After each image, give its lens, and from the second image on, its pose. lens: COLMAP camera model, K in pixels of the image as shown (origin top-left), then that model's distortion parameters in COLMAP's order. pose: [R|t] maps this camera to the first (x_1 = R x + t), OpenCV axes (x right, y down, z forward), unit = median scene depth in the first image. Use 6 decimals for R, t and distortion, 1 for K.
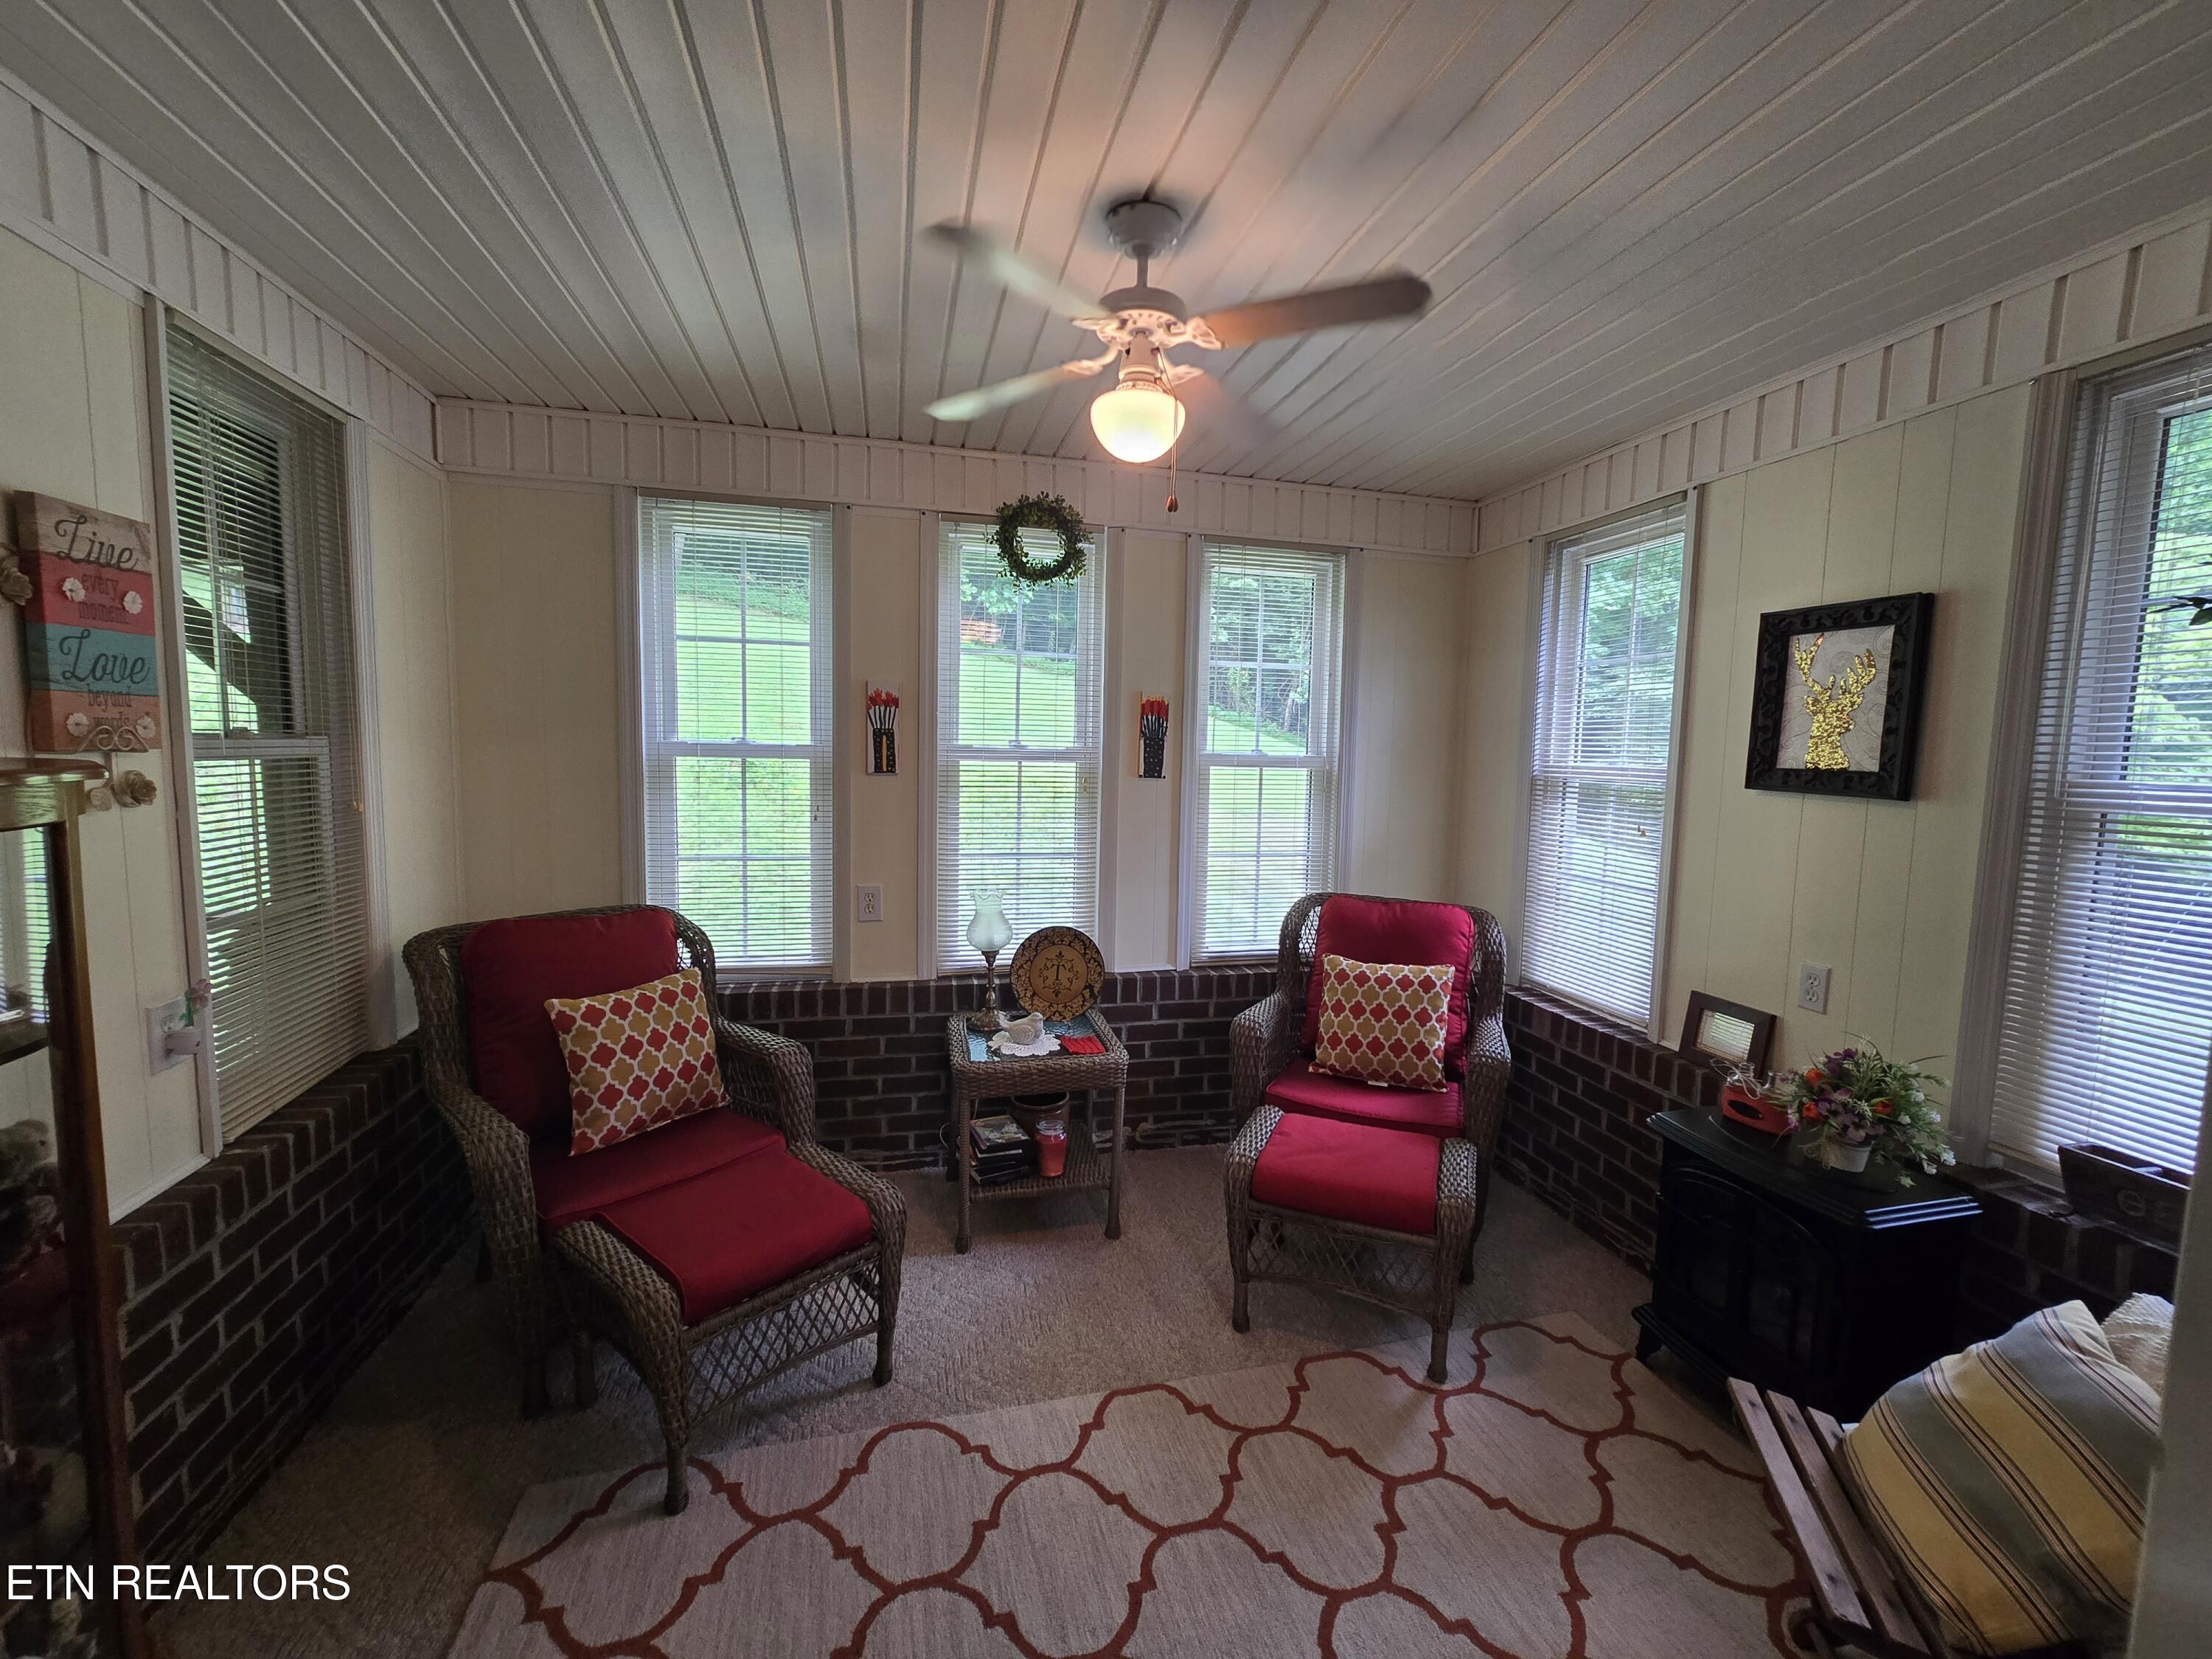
lens RADIAL K [[895.7, 0, 1107.1], [0, 895.7, 827.2], [0, 0, 1]] dist [-0.006777, 0.002612]
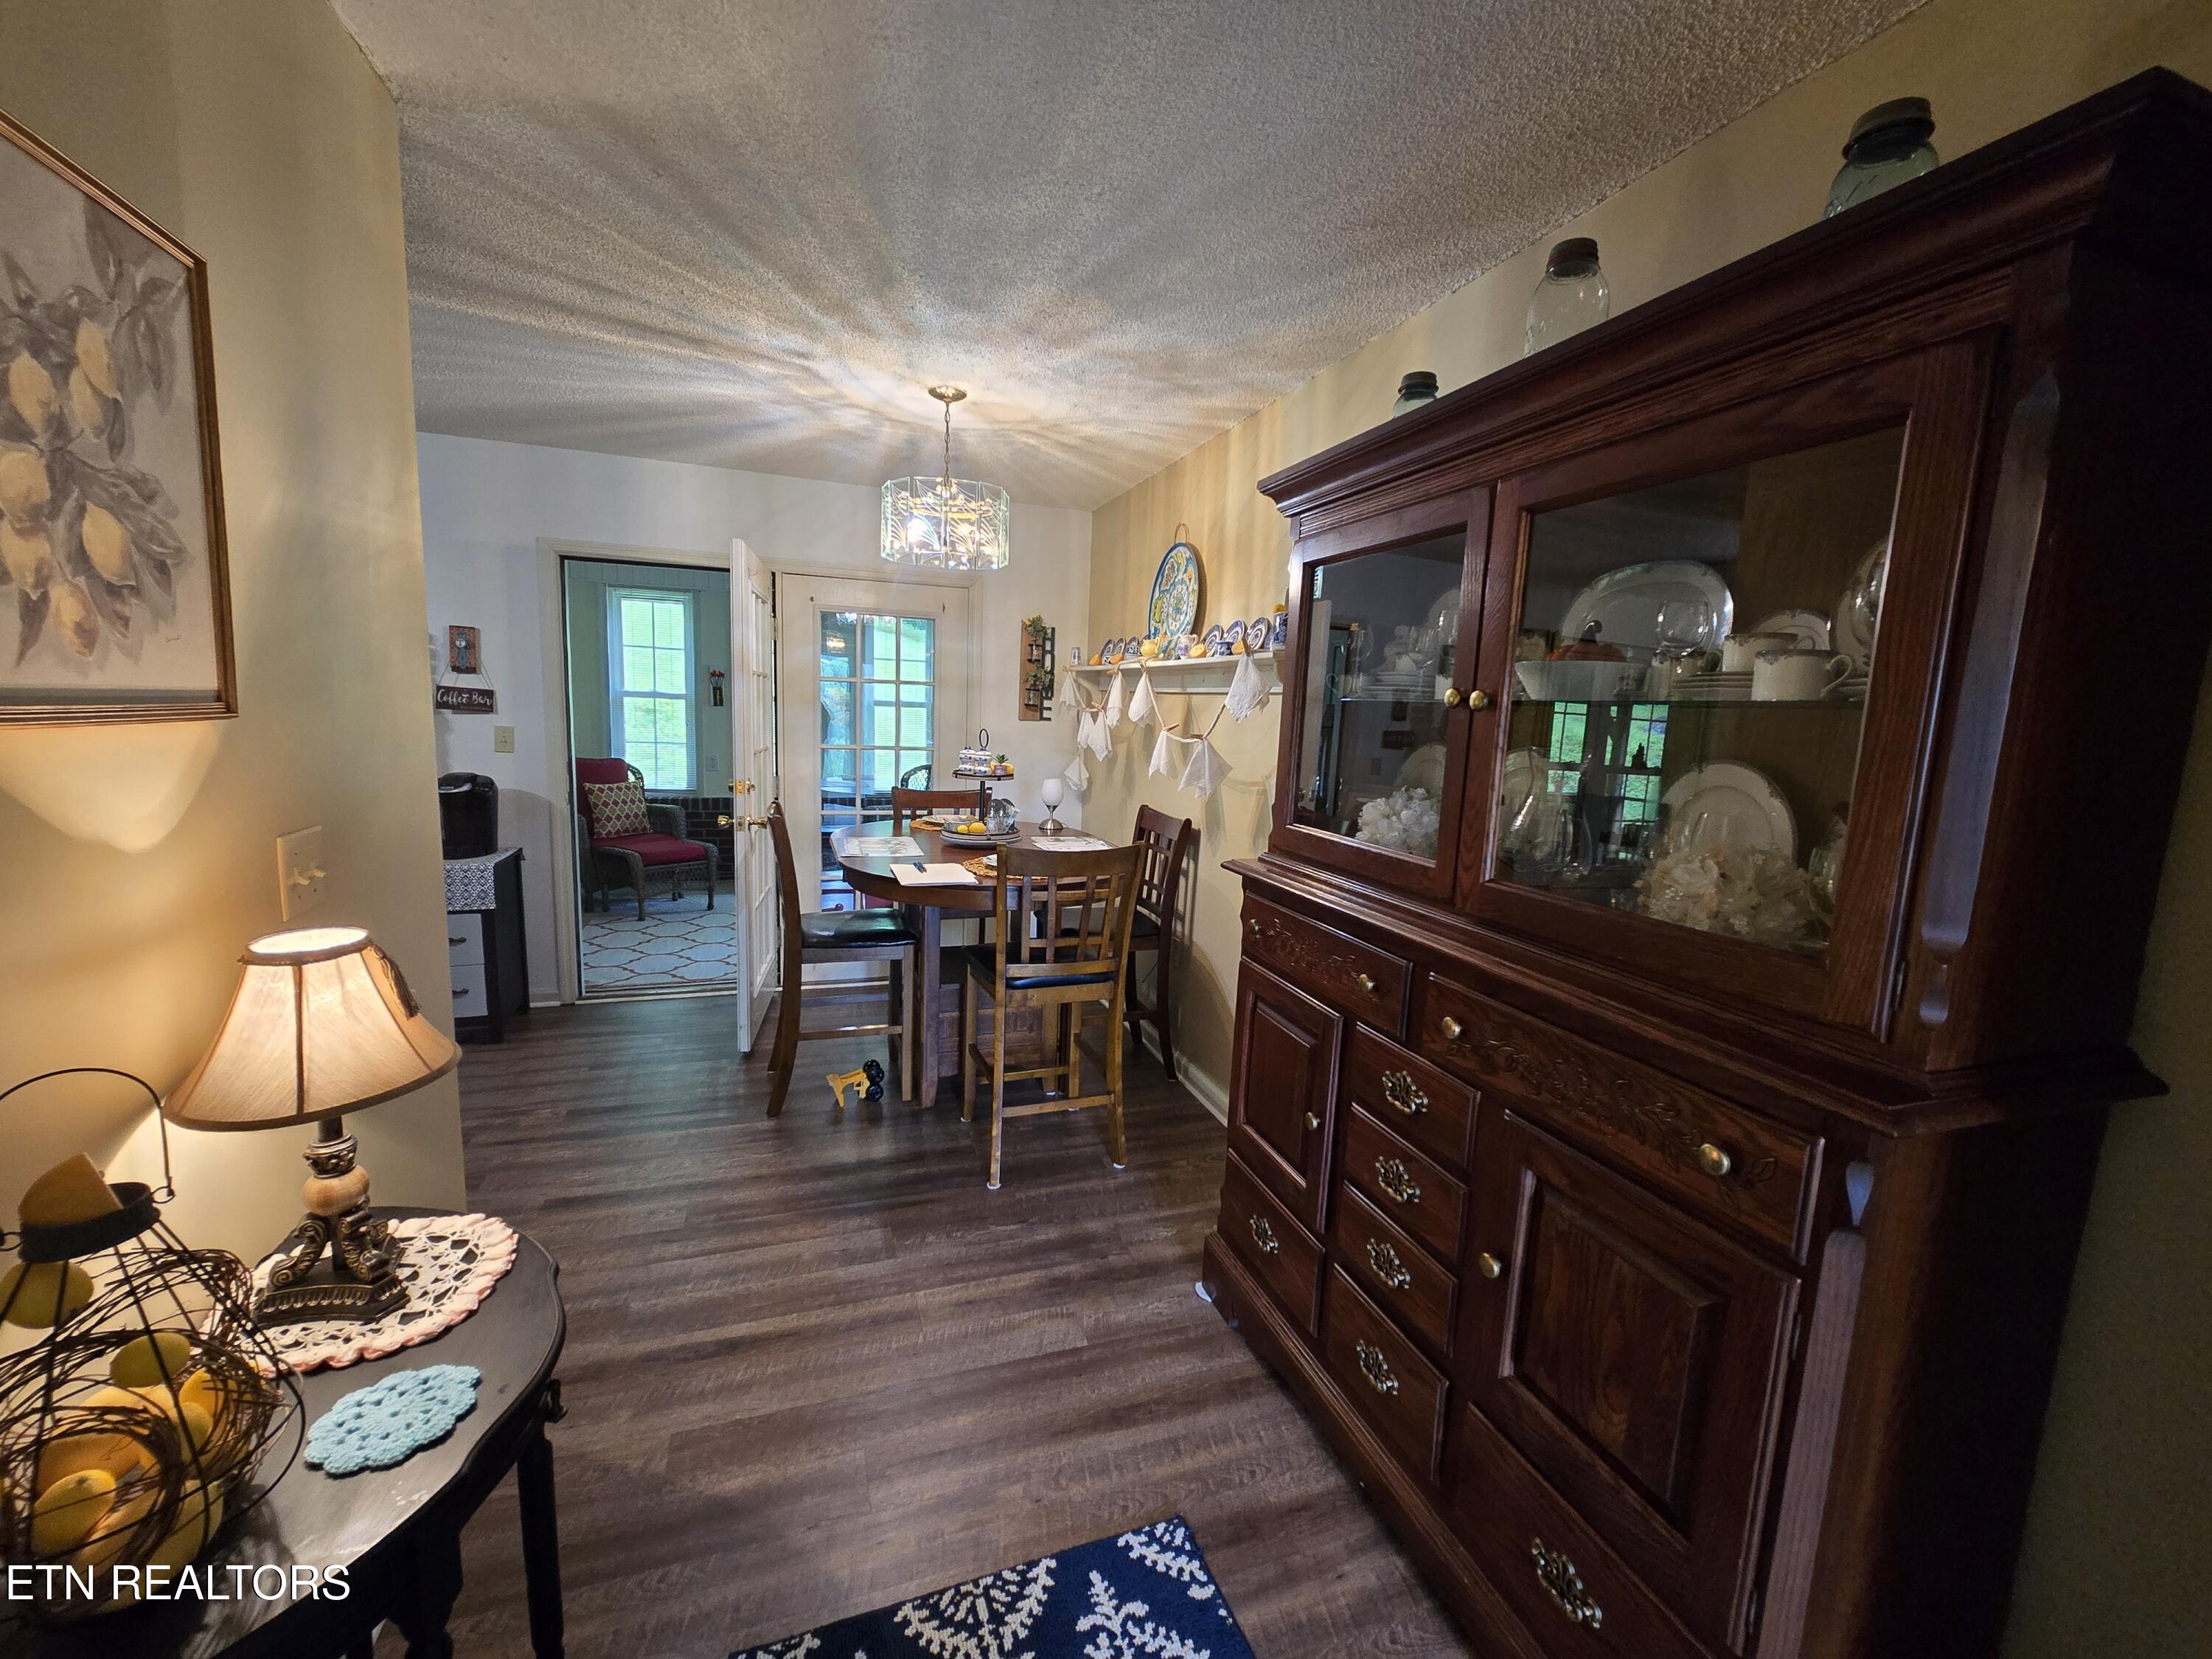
lens RADIAL K [[895.7, 0, 1108.2], [0, 895.7, 833.3], [0, 0, 1]] dist [-0.006777, 0.002612]
pose [[0.994891, 0.006199, 0.100767, 0.607056], [-0.011101, 0.998778, 0.048160, 0.168818], [-0.100346, -0.049032, 0.993744, -1.644202]]
